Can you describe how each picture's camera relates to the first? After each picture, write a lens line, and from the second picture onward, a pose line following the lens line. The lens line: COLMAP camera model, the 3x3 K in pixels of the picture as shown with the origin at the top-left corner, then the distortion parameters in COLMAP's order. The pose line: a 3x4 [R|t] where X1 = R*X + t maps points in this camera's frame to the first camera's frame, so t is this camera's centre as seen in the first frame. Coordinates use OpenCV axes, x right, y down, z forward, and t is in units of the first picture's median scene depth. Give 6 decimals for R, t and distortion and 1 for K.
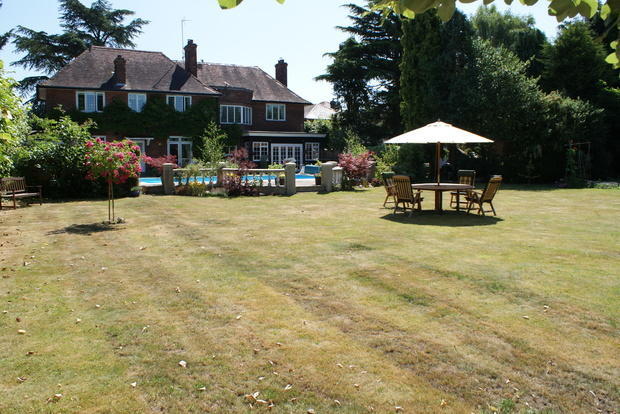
lens RADIAL K [[495.0, 0, 310.0], [0, 495.0, 207.0], [0, 0, 1]] dist [-0.144713, 0.121848]
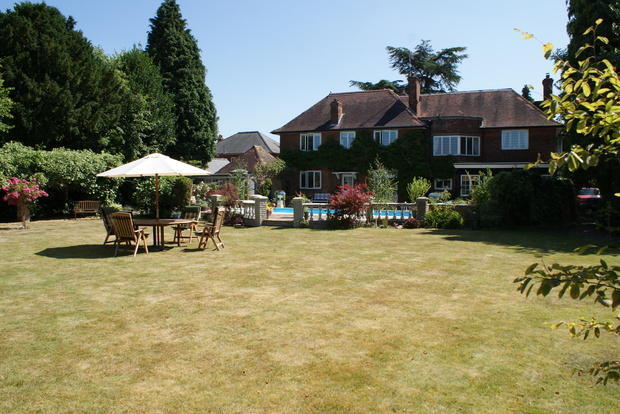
lens RADIAL K [[495.0, 0, 310.0], [0, 495.0, 207.0], [0, 0, 1]] dist [-0.144713, 0.121848]
pose [[0.598856, 0.033643, -0.800150, 0.476853], [-0.087530, 0.995881, -0.023637, -0.030181], [0.796059, 0.084192, 0.599335, 0.270418]]
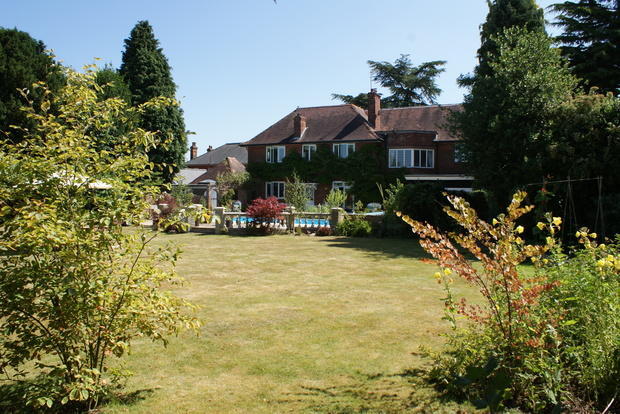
lens RADIAL K [[495.0, 0, 310.0], [0, 495.0, 207.0], [0, 0, 1]] dist [-0.144713, 0.121848]
pose [[0.577293, 0.023186, -0.816208, 0.591696], [-0.095343, 0.994673, -0.039179, -0.039640], [0.810952, 0.100438, 0.576428, 0.328616]]
